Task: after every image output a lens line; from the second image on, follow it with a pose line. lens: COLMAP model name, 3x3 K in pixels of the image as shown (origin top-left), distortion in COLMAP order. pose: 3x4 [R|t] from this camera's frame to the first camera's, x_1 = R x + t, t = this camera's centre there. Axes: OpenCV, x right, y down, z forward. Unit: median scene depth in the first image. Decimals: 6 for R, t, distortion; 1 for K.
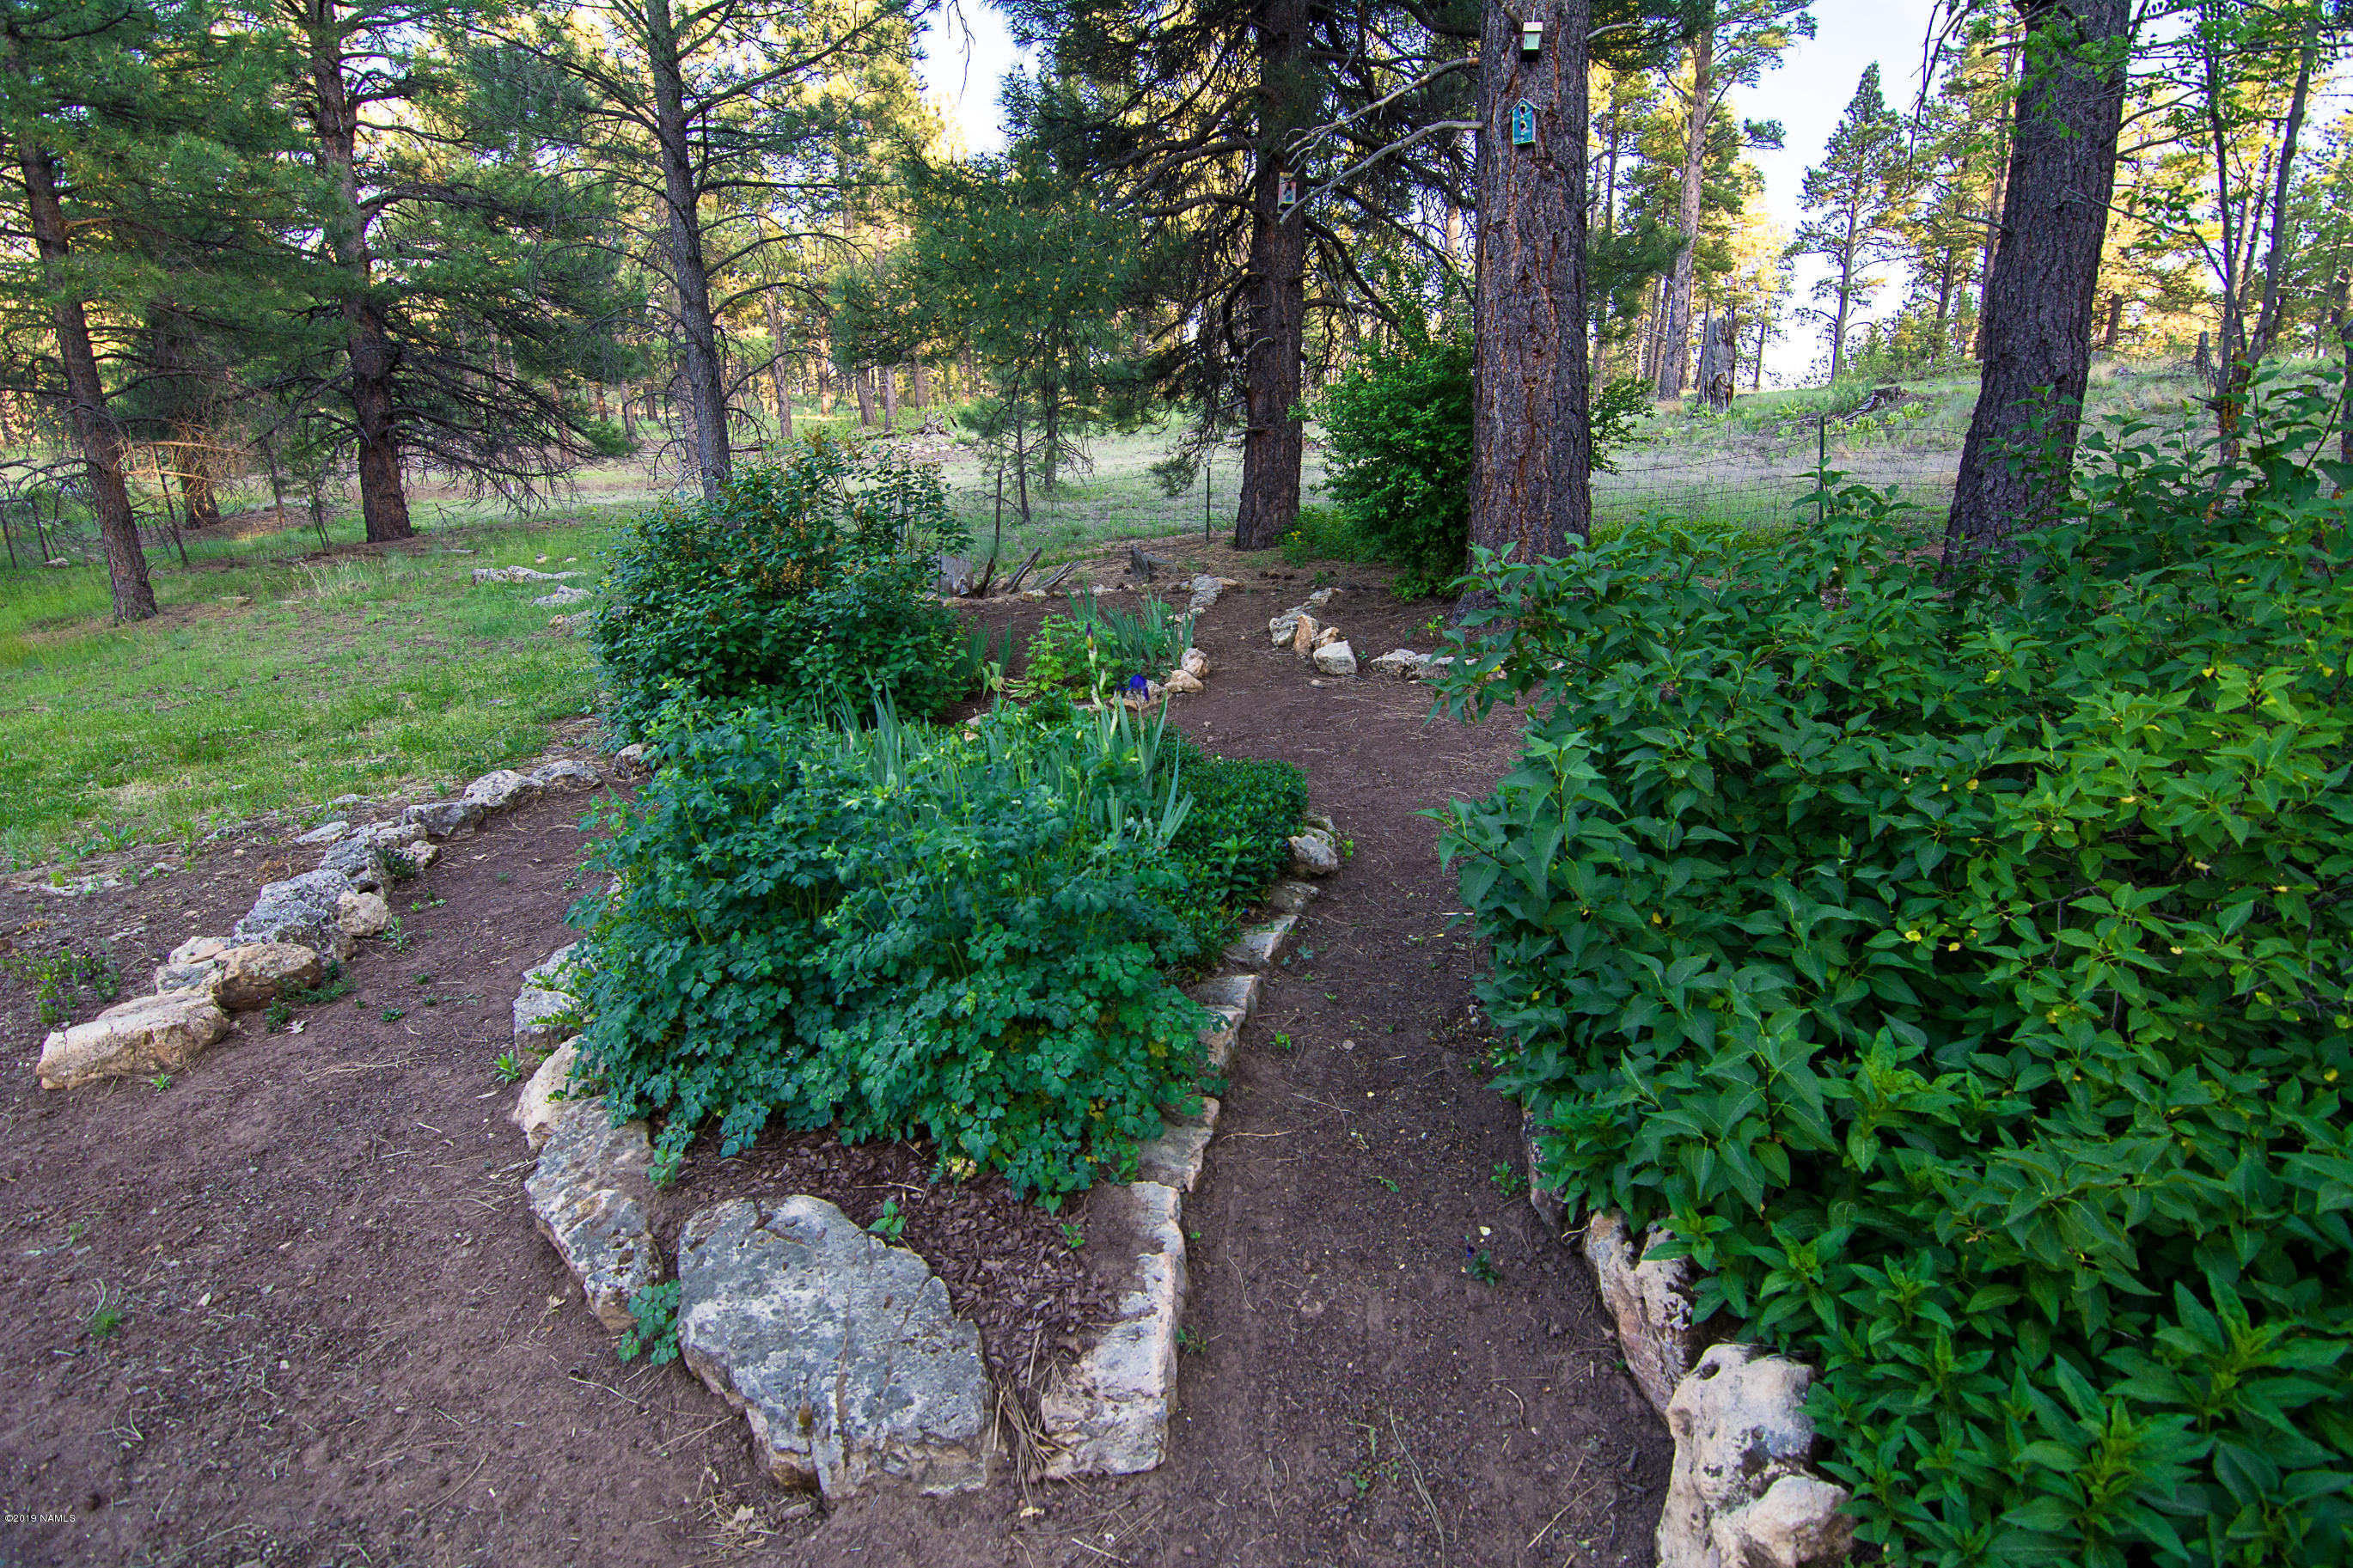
lens RADIAL K [[1163.5, 0, 1176.5], [0, 1163.5, 784.0], [0, 0, 1]] dist [-0.003000, -0.001171]
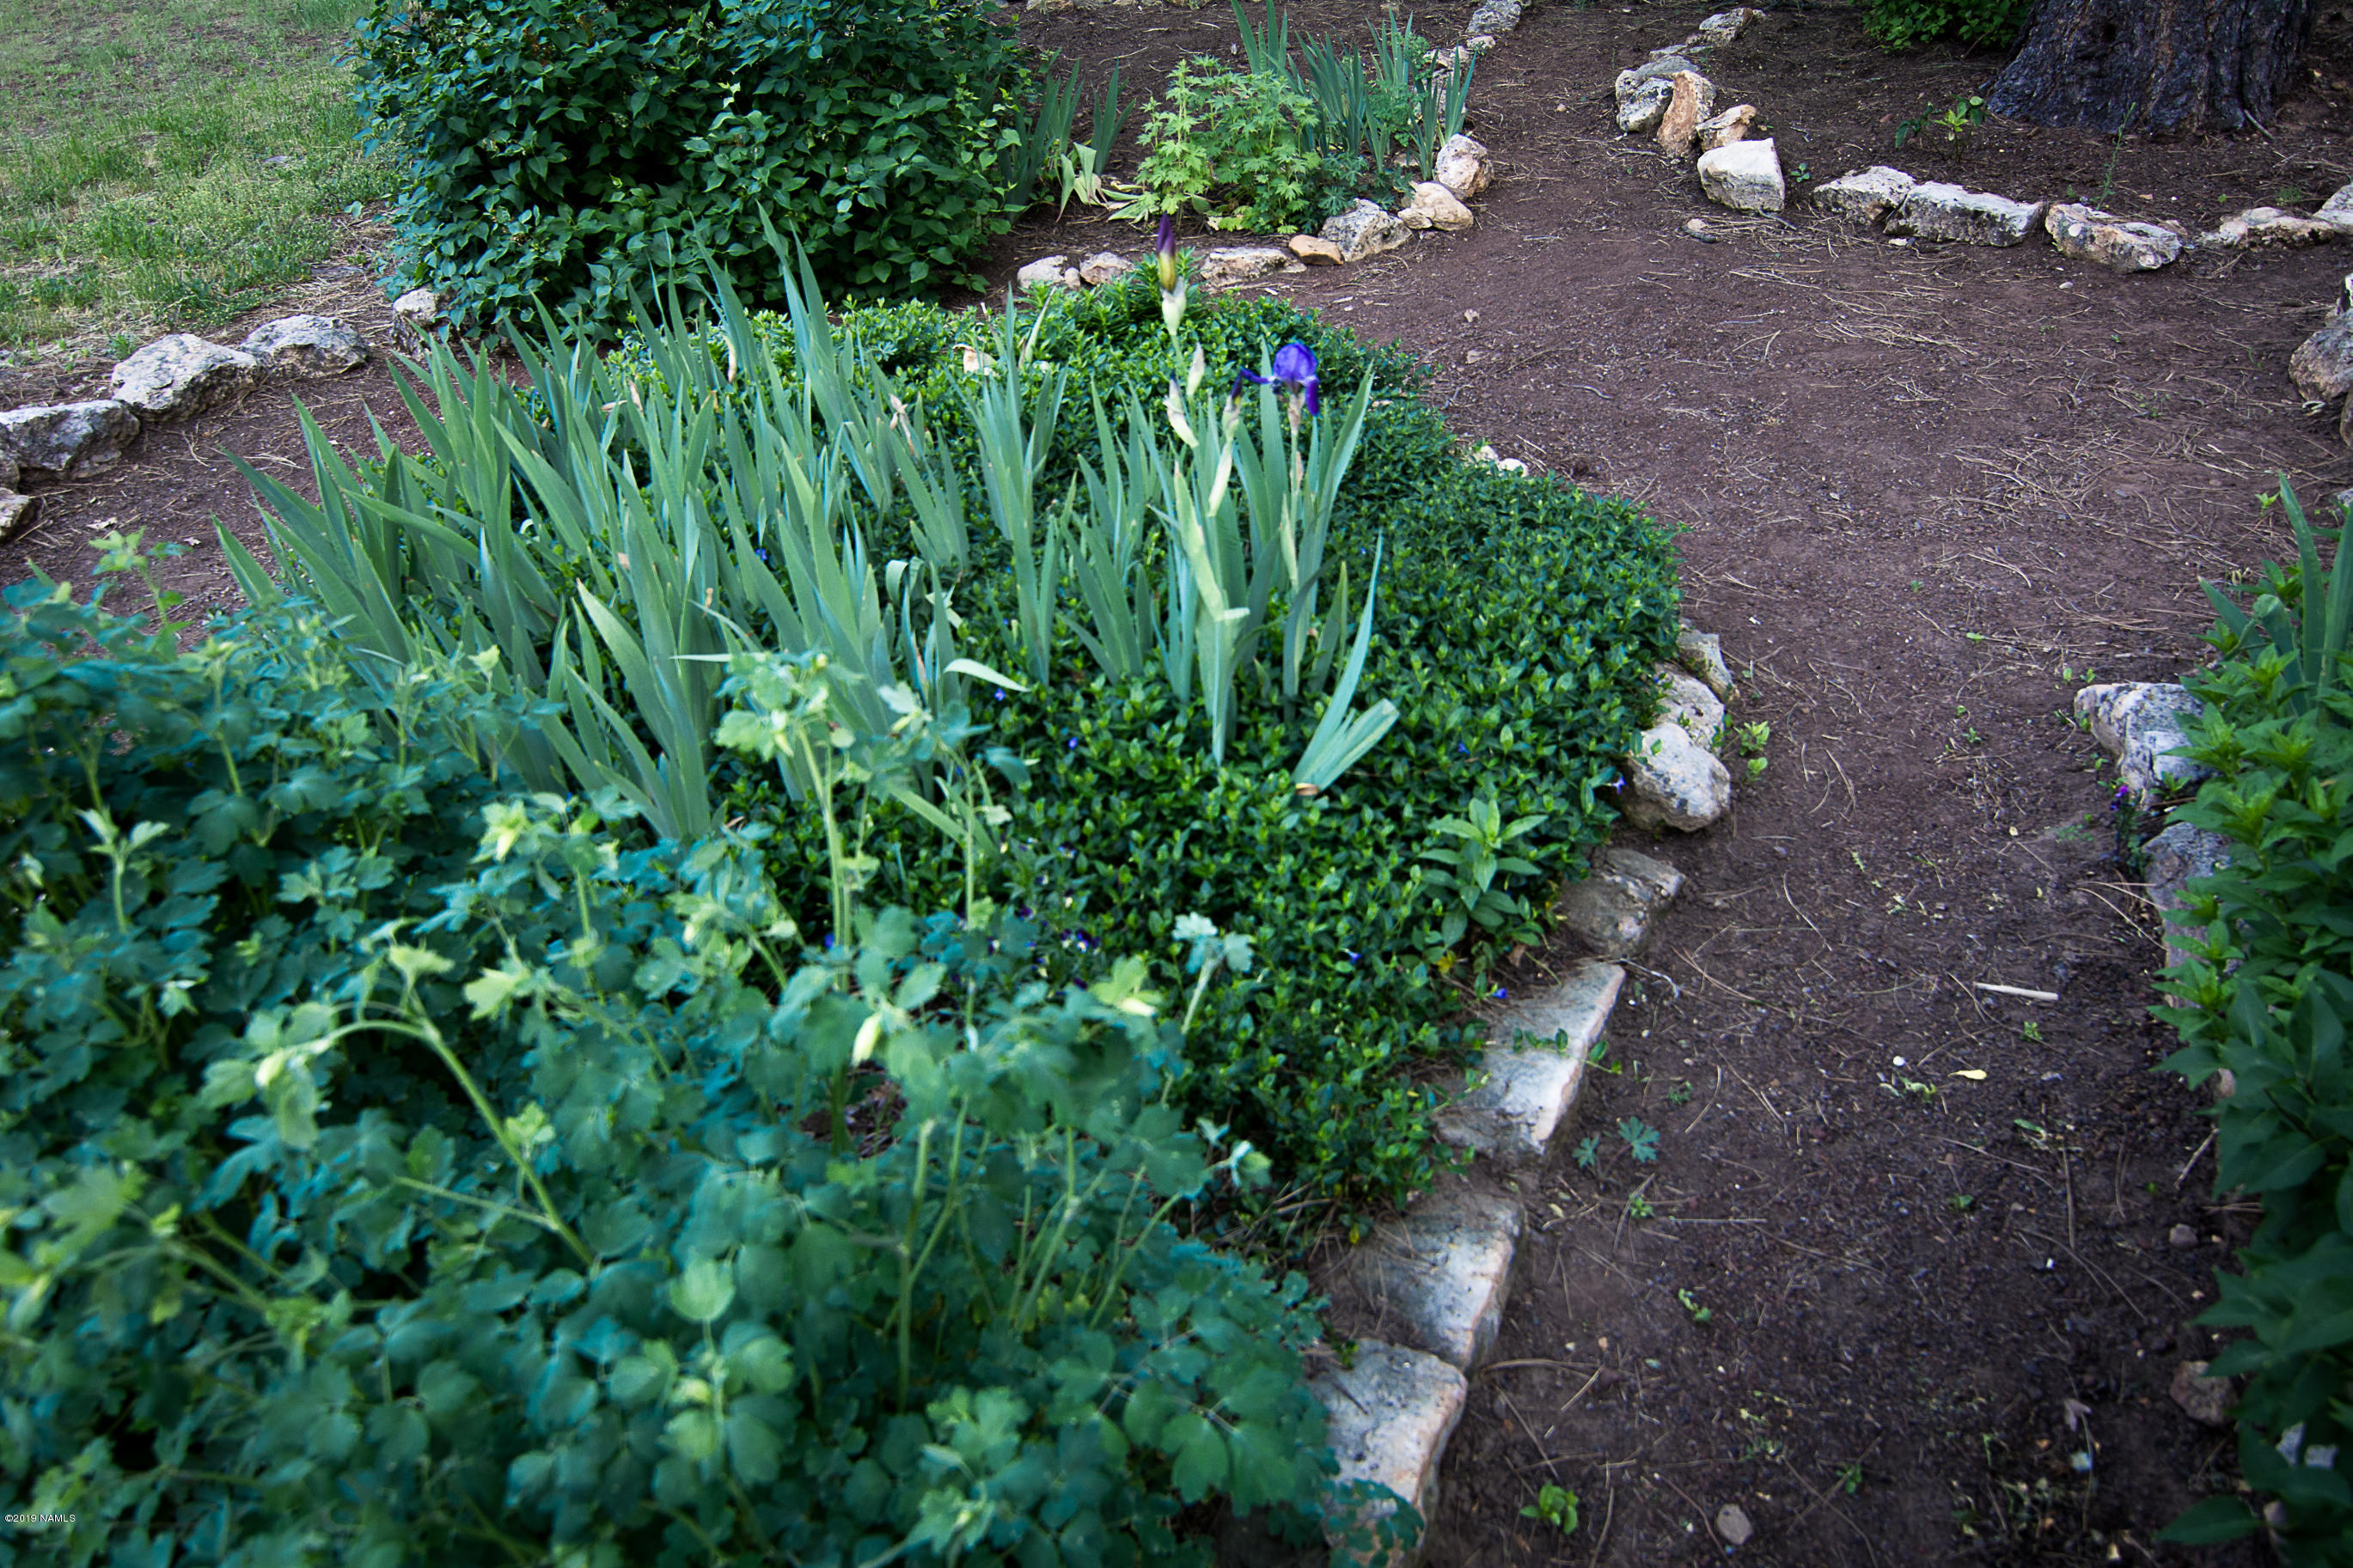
lens RADIAL K [[1635.9, 0, 1176.5], [0, 1635.9, 784.0], [0, 0, 1]] dist [-0.005619, -0.002399]
pose [[0.987920, 0.099078, -0.119153, 0.004459], [-0.058471, 0.950399, 0.305488, -0.067362], [0.143511, -0.294830, 0.944711, 0.243979]]
